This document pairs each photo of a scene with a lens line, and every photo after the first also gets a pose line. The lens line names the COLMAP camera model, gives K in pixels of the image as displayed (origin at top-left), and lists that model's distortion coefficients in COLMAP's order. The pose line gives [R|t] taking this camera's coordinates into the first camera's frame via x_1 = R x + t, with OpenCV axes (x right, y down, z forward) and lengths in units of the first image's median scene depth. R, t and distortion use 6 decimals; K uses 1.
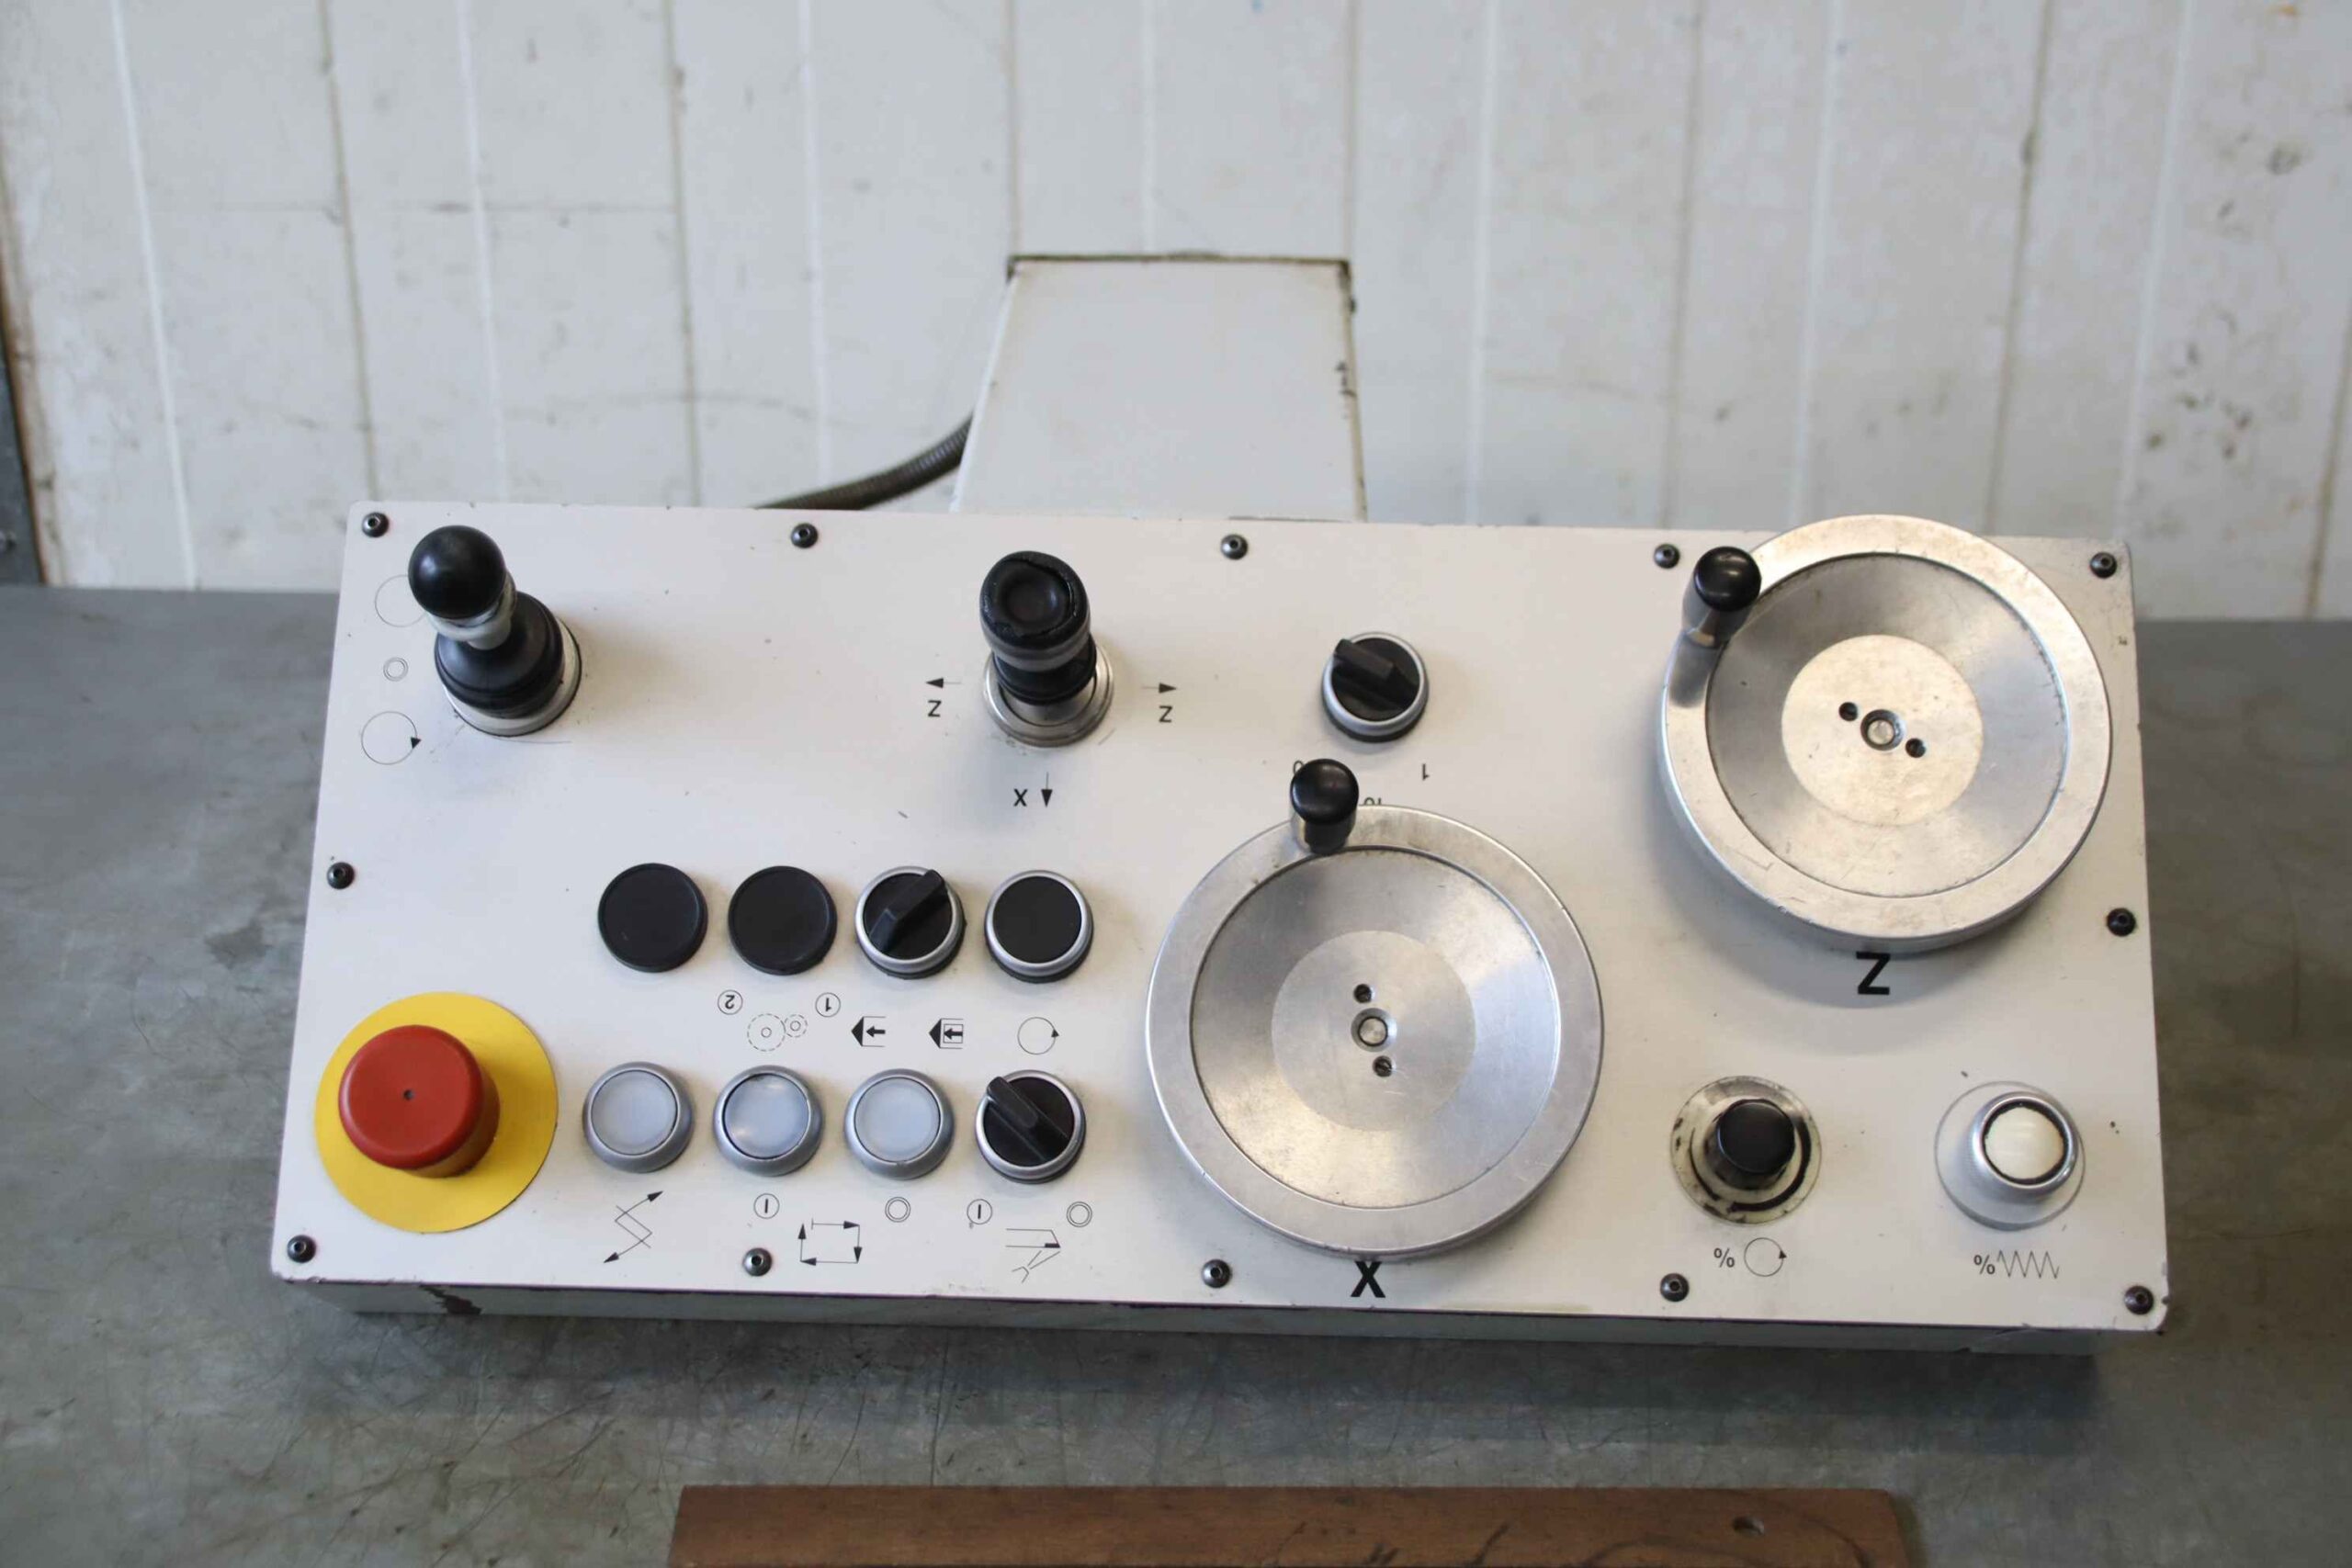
lens RADIAL K [[3616.8, 0, 1156.4], [0, 3616.8, 761.1], [0, 0, 1]] dist [0.001871, 0.000000]
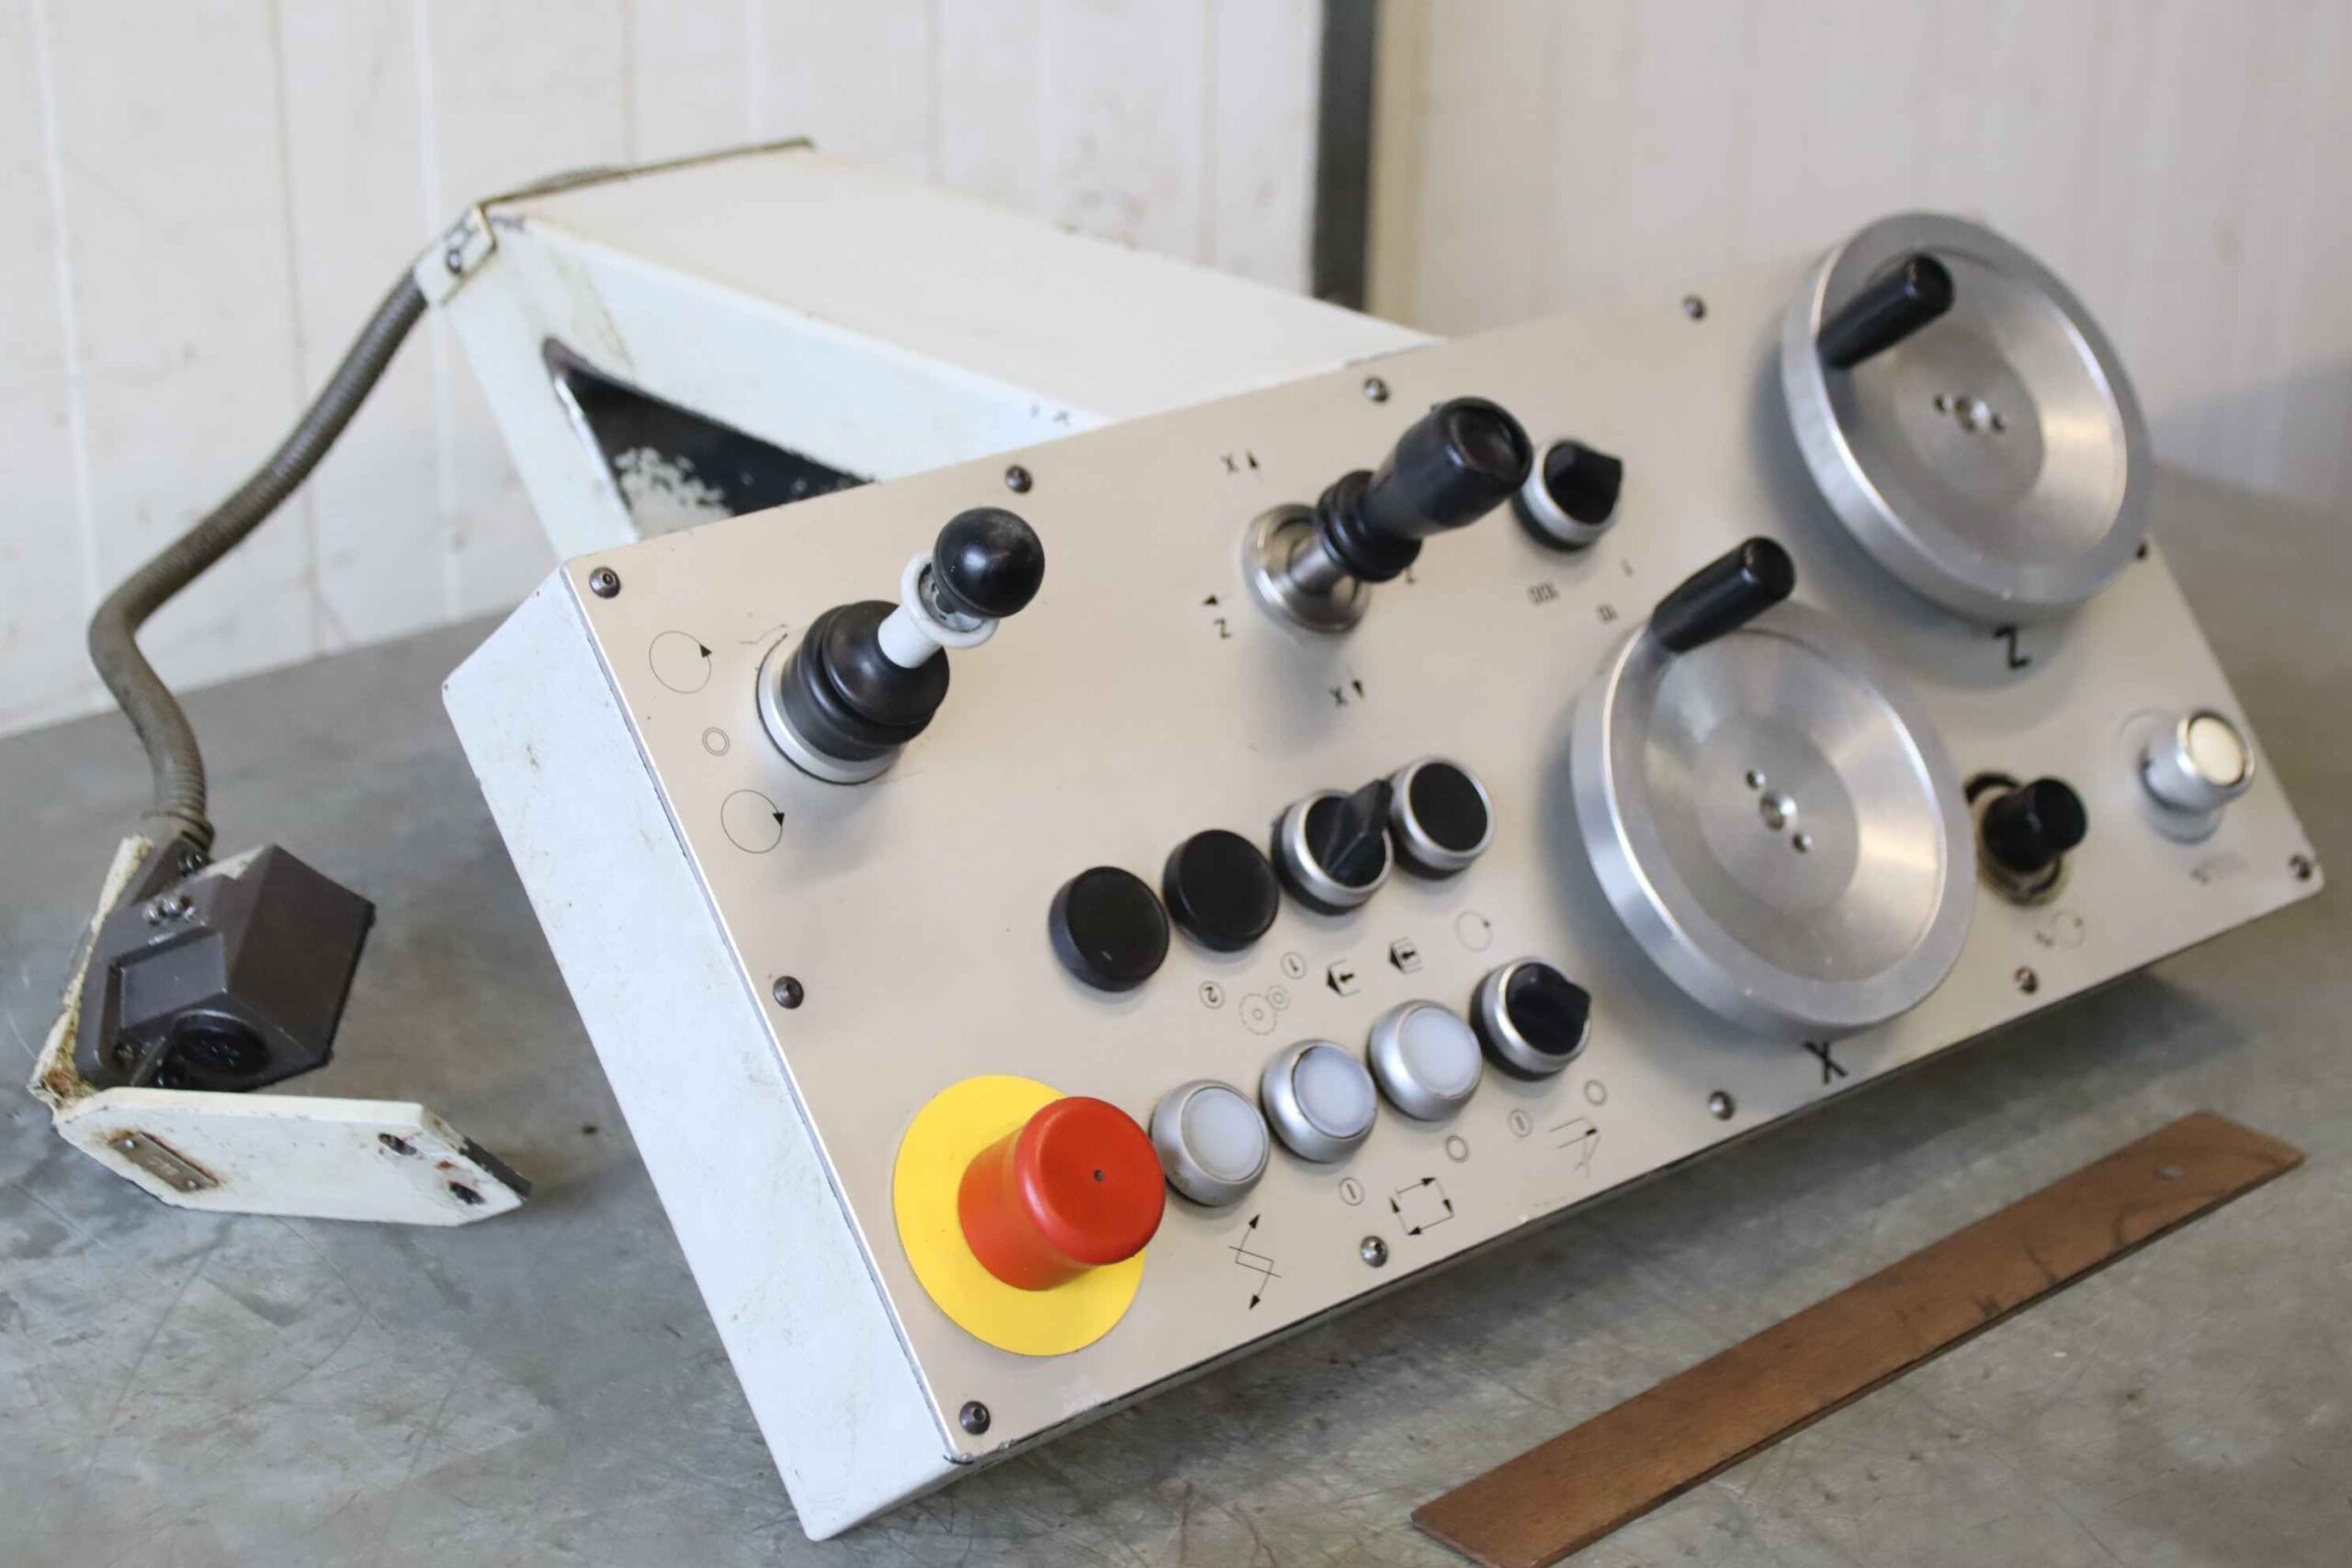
lens RADIAL K [[4808.0, 0, 1175.6], [0, 4808.0, 785.6], [0, 0, 1]] dist [0.285351, 0.000000]
pose [[0.704891, -0.252795, 0.662740, -0.884523], [0.268425, 0.959918, 0.080653, -0.077920], [-0.656564, 0.121044, 0.744494, 0.137204]]
